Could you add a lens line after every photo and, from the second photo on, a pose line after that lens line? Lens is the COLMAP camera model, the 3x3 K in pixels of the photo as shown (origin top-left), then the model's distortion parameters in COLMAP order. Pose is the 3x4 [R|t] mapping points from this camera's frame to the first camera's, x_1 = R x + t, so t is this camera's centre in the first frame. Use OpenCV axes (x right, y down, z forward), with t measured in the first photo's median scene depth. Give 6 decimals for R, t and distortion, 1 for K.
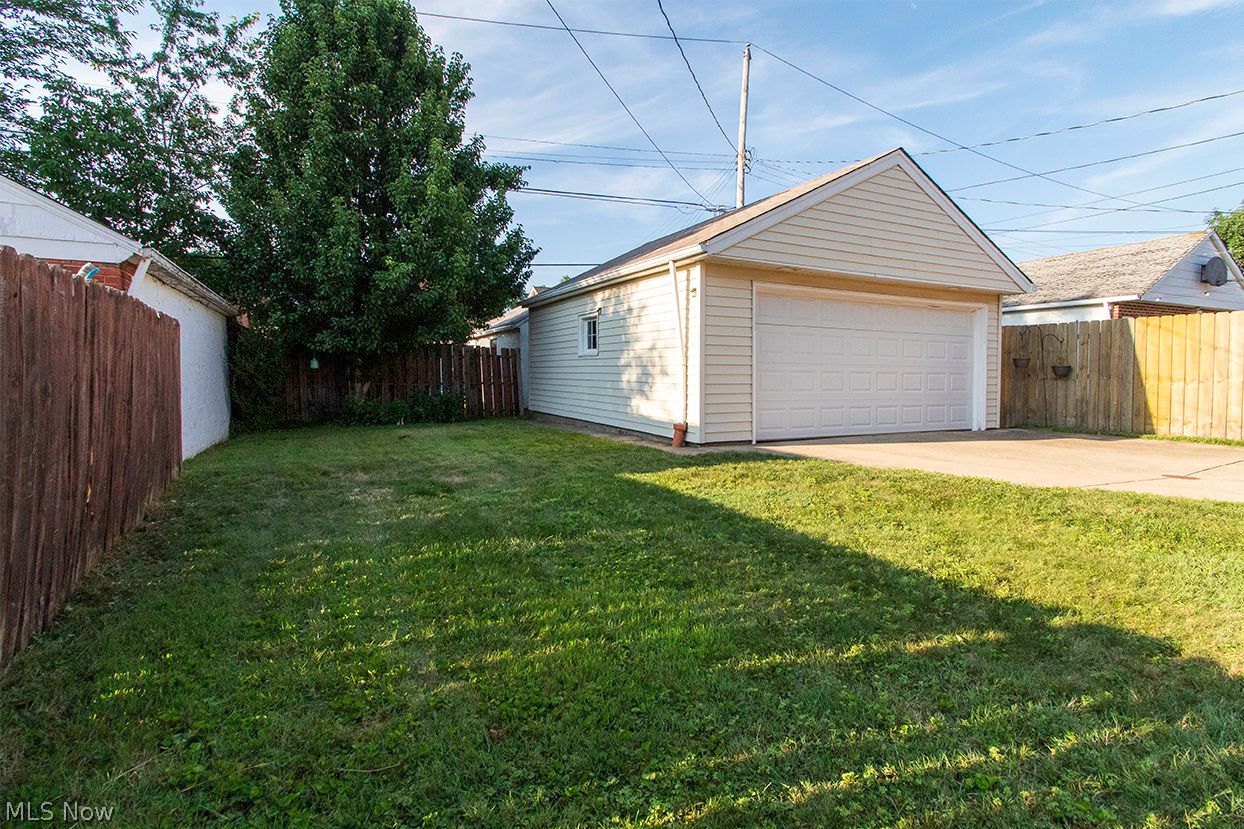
lens RADIAL K [[578.6, 0, 617.5], [0, 578.6, 408.4], [0, 0, 1]] dist [0.002185, 0.000828]
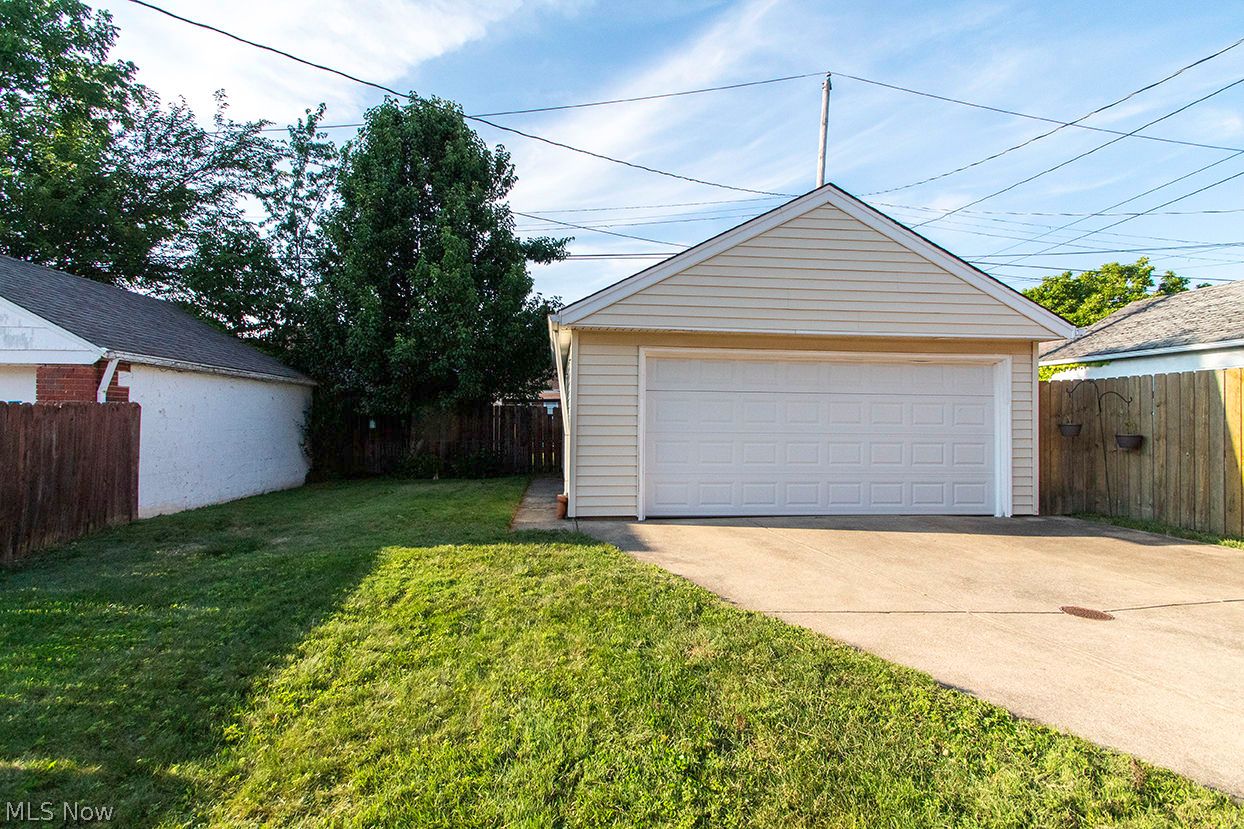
lens RADIAL K [[589.1, 0, 622.8], [0, 589.1, 421.3], [0, 0, 1]] dist [0.001073, -0.000078]
pose [[0.933274, 0.002712, -0.359155, 0.433571], [-0.023738, 0.998251, -0.054146, -0.034519], [0.358380, 0.059059, 0.931706, 0.075913]]
